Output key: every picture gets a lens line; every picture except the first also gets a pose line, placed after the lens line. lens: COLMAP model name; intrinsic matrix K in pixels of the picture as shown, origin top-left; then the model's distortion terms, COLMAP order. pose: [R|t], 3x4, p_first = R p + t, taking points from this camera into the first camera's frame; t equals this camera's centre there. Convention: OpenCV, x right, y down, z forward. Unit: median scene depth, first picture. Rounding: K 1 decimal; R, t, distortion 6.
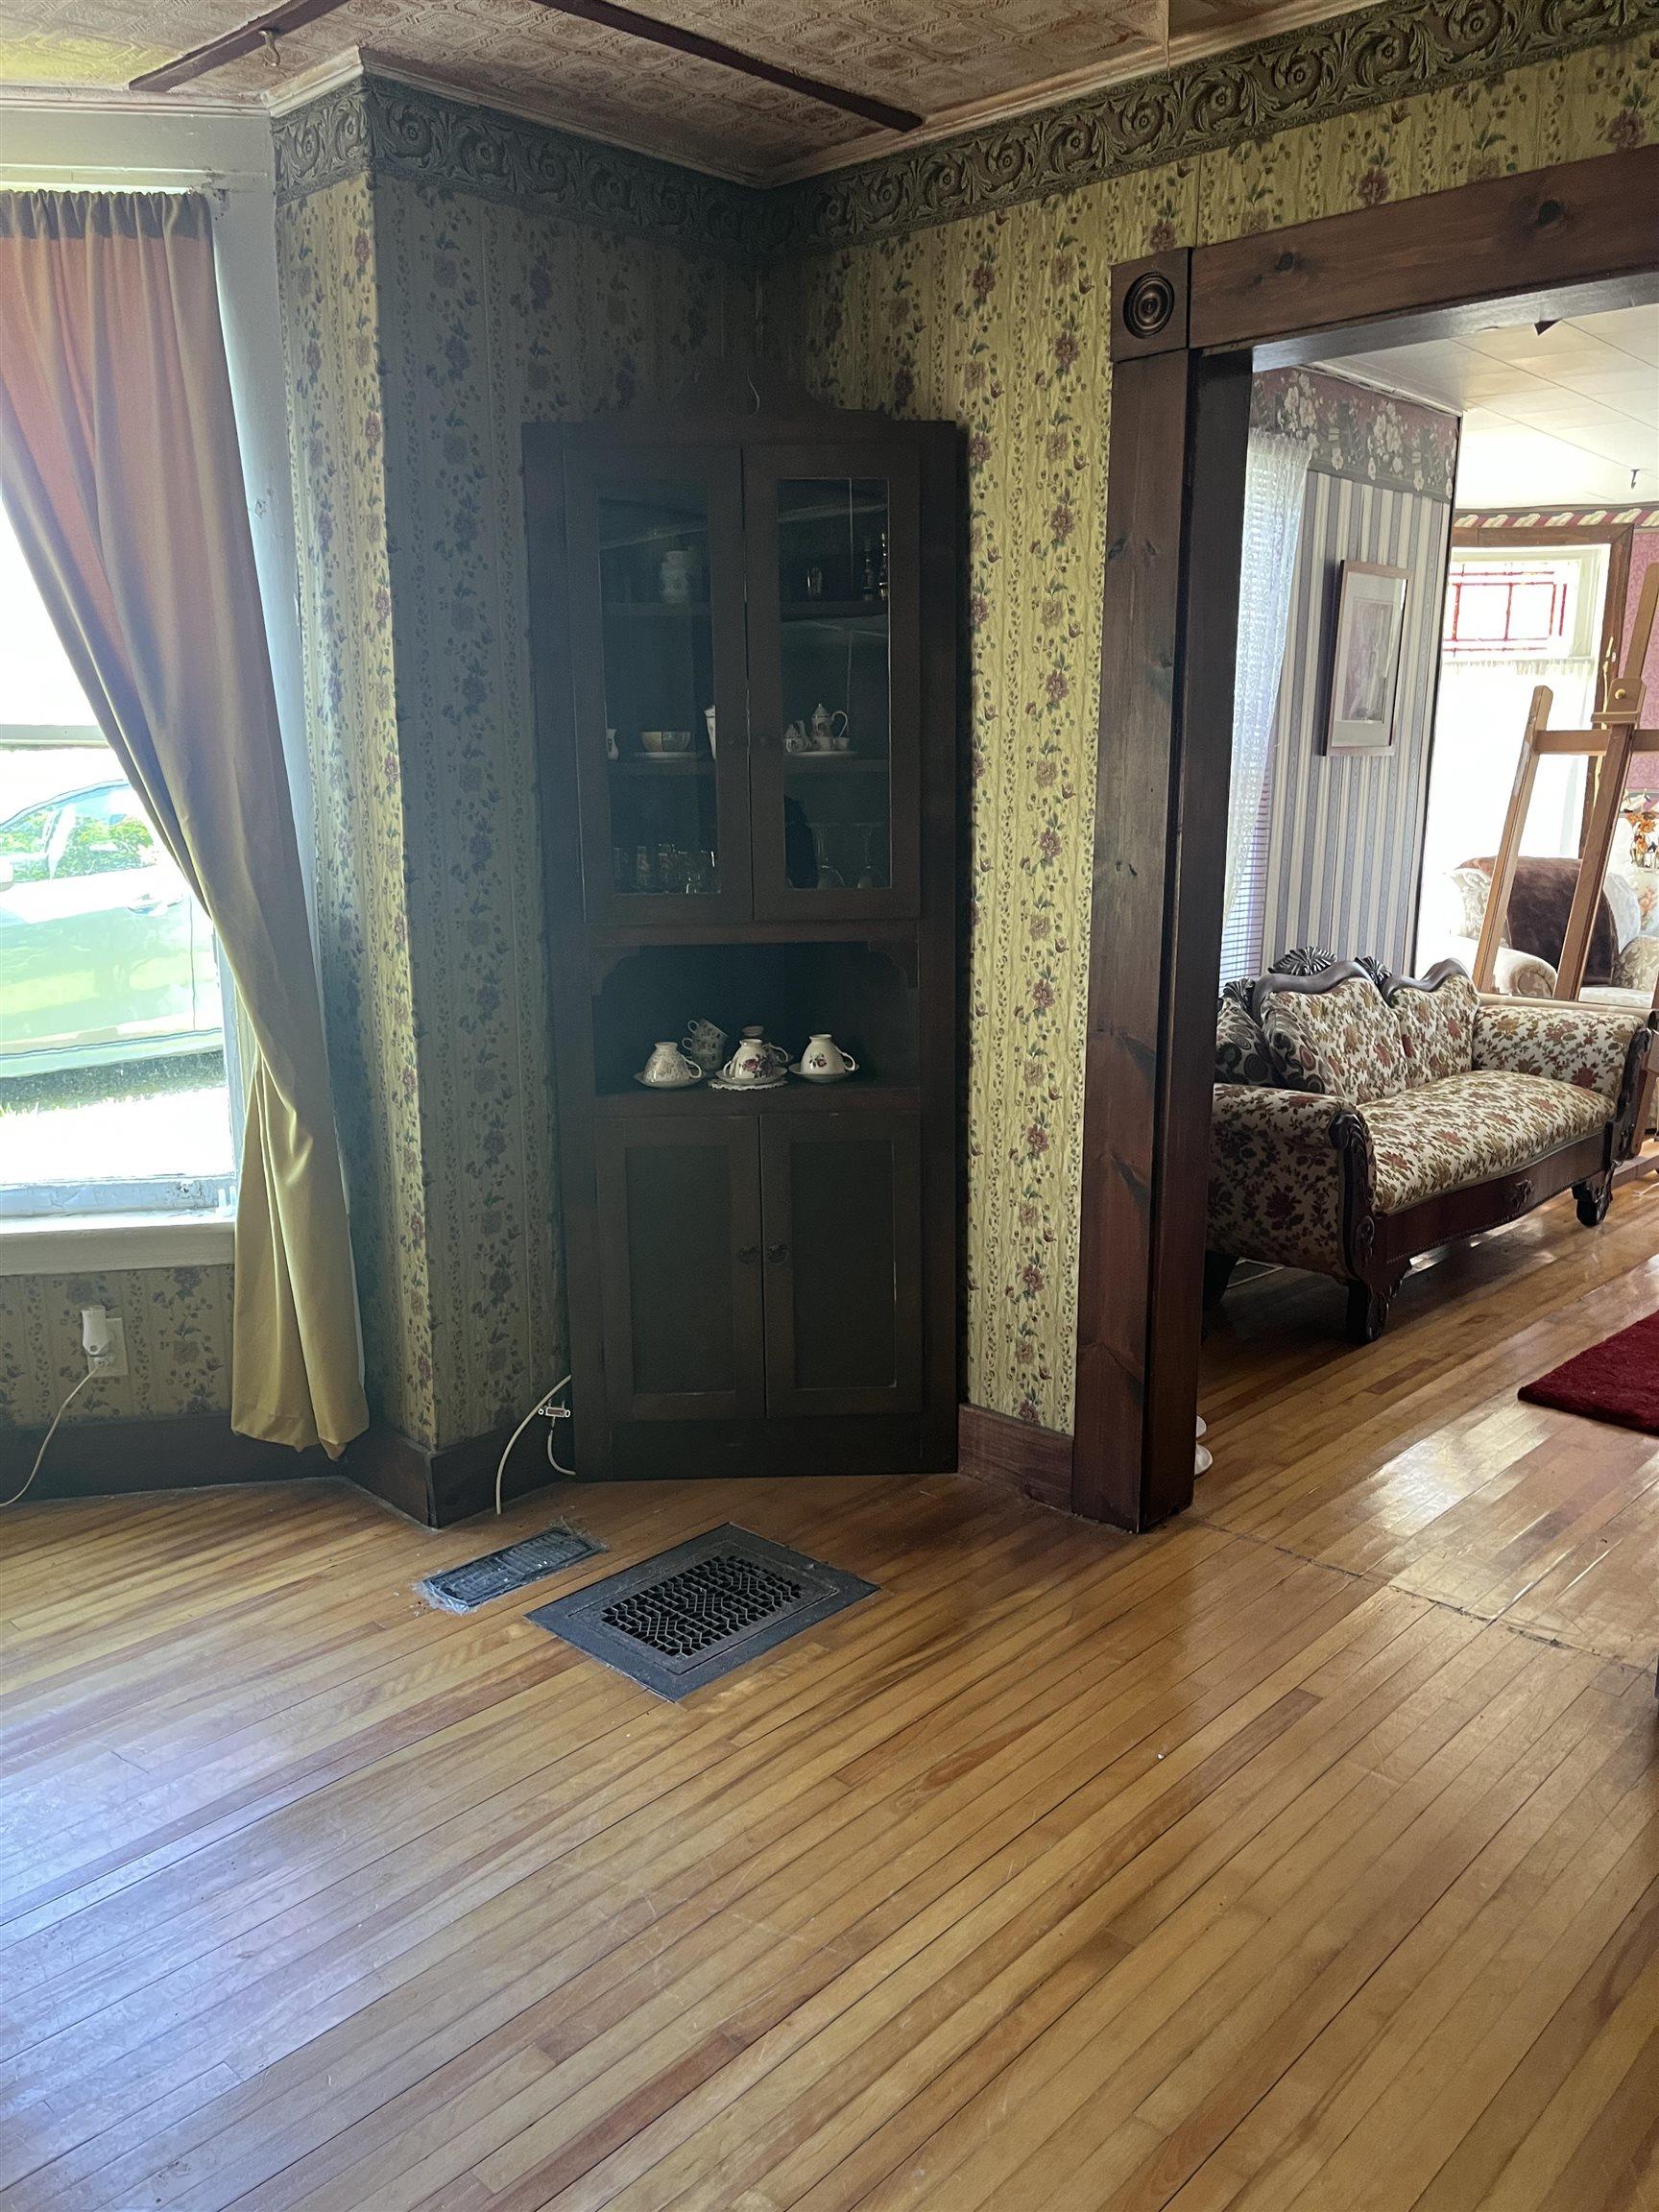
lens RADIAL K [[1629.2, 0, 833.2], [0, 1629.2, 1121.0], [0, 0, 1]] dist [0.004942, -0.004734]
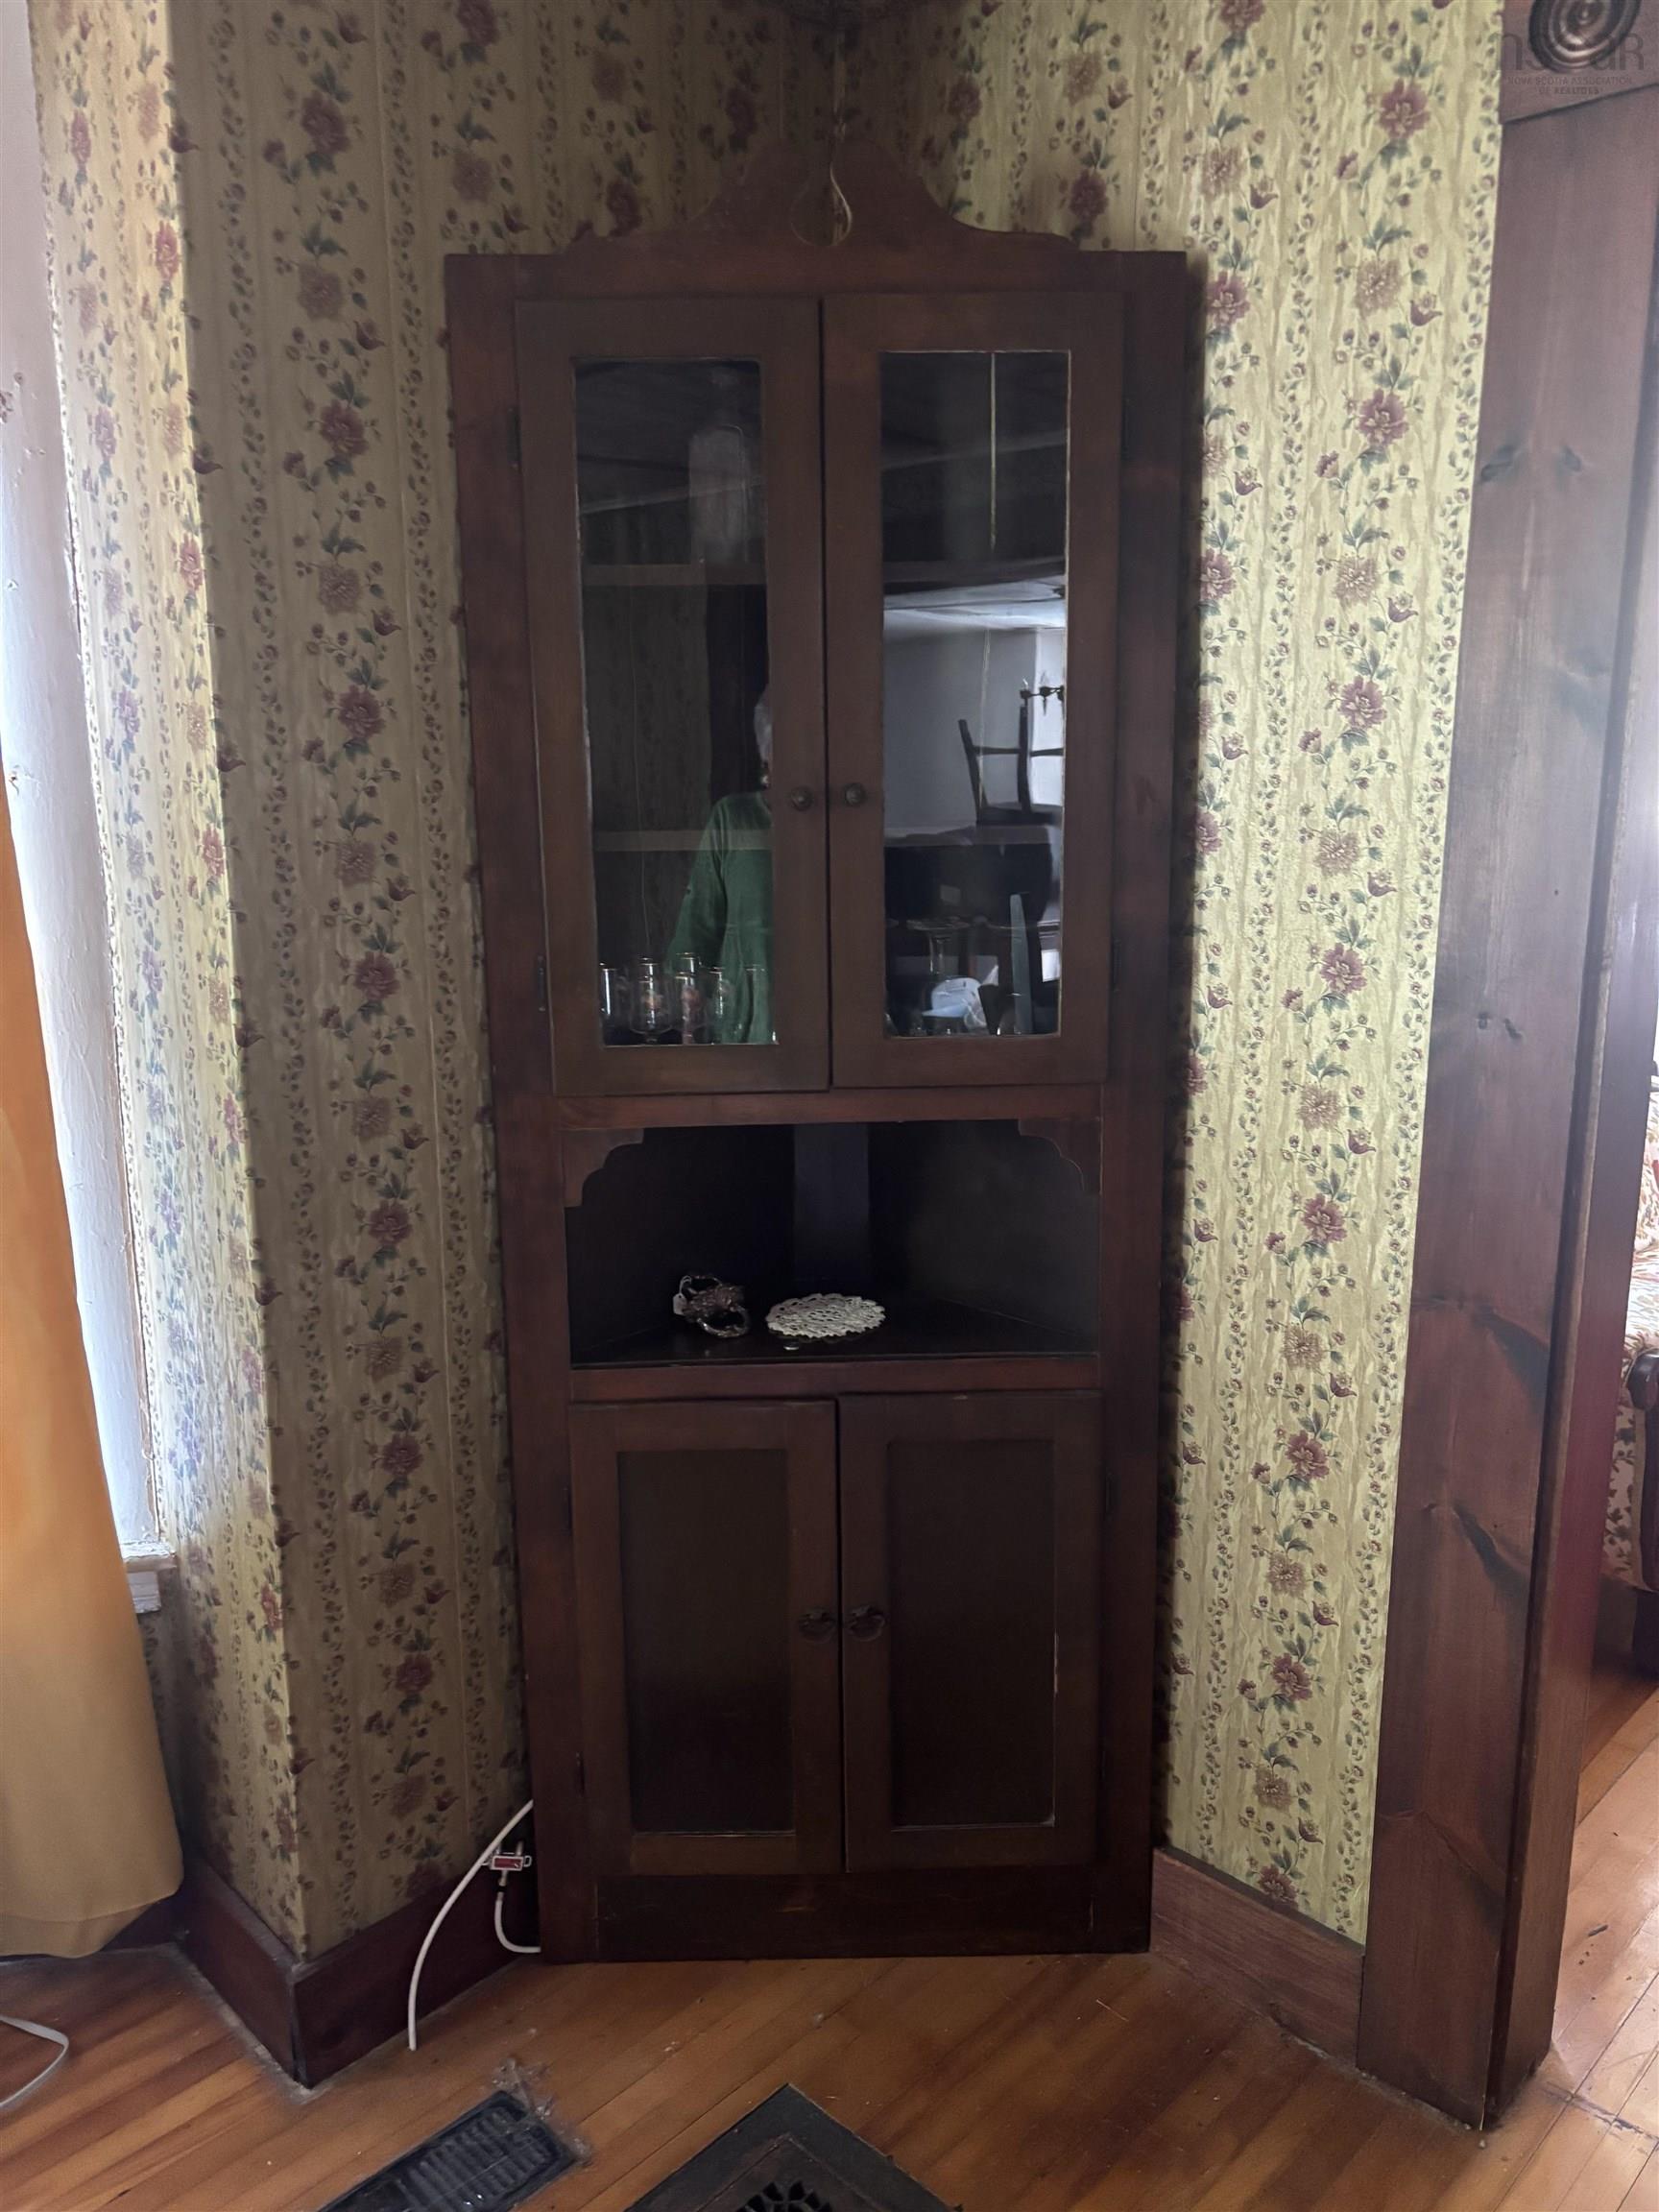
lens RADIAL K [[1692.5, 0, 825.6], [0, 1692.5, 1098.0], [0, 0, 1]] dist [0.006788, -0.009282]
pose [[0.999899, 0.001367, -0.014164, -0.044219], [-0.001551, 0.999914, -0.013036, -0.116092], [0.014145, 0.013056, 0.999815, 0.388212]]
